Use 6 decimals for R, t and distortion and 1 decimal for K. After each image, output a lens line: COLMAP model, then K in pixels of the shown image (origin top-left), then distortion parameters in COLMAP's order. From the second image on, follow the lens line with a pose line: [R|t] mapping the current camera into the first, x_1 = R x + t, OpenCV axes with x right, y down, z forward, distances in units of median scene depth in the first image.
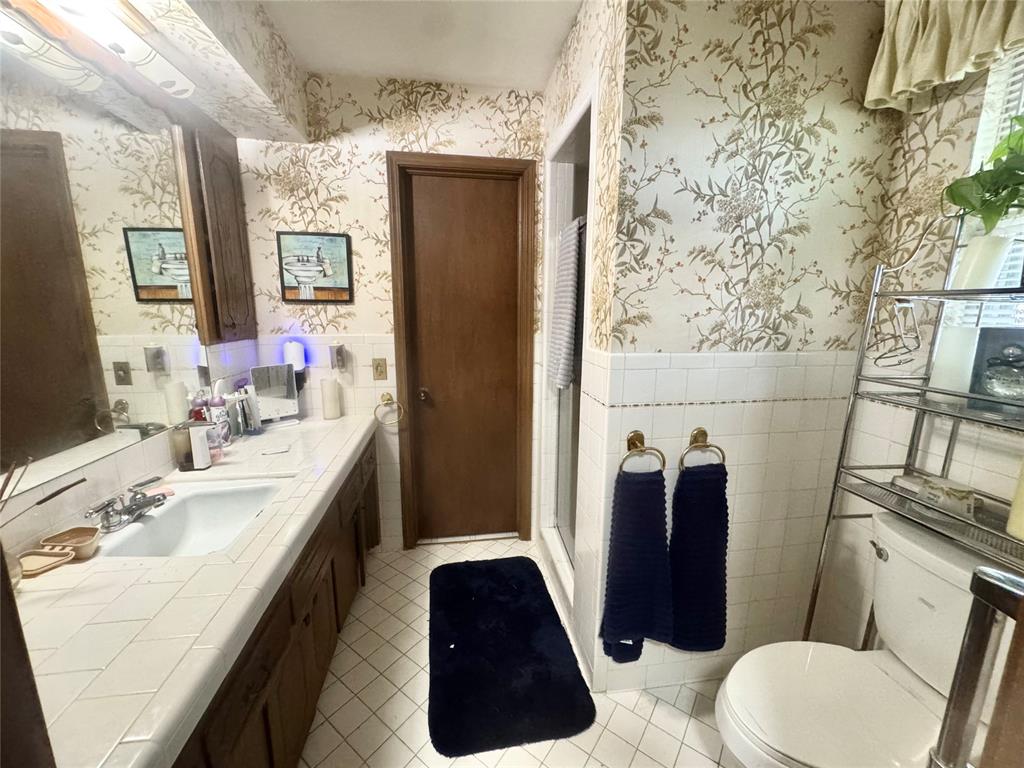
lens RADIAL K [[408.0, 0, 512.0], [0, 408.0, 384.0], [0, 0, 1]] dist [-0.003195, -0.000362]
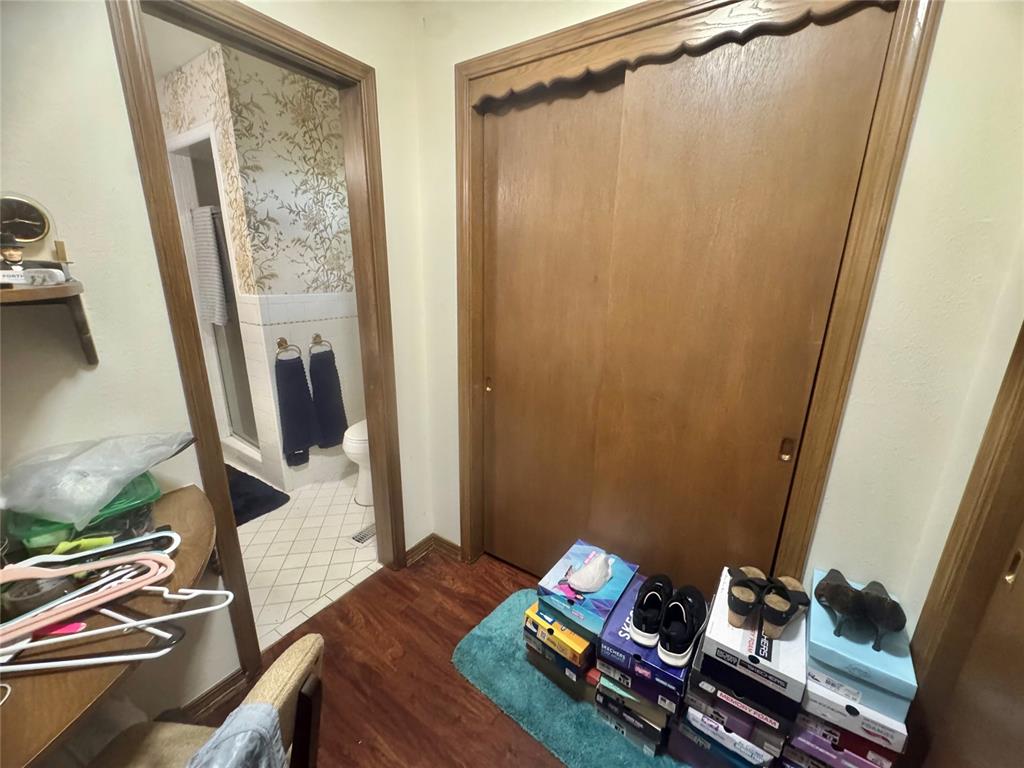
lens RADIAL K [[410.4, 0, 507.8], [0, 410.4, 384.7], [0, 0, 1]] dist [-0.000011, 0.000145]
pose [[0.681181, -0.190777, 0.706822, -0.372600], [0.122382, 0.981539, 0.146982, 0.186095], [-0.721814, -0.013619, 0.691953, -1.092707]]
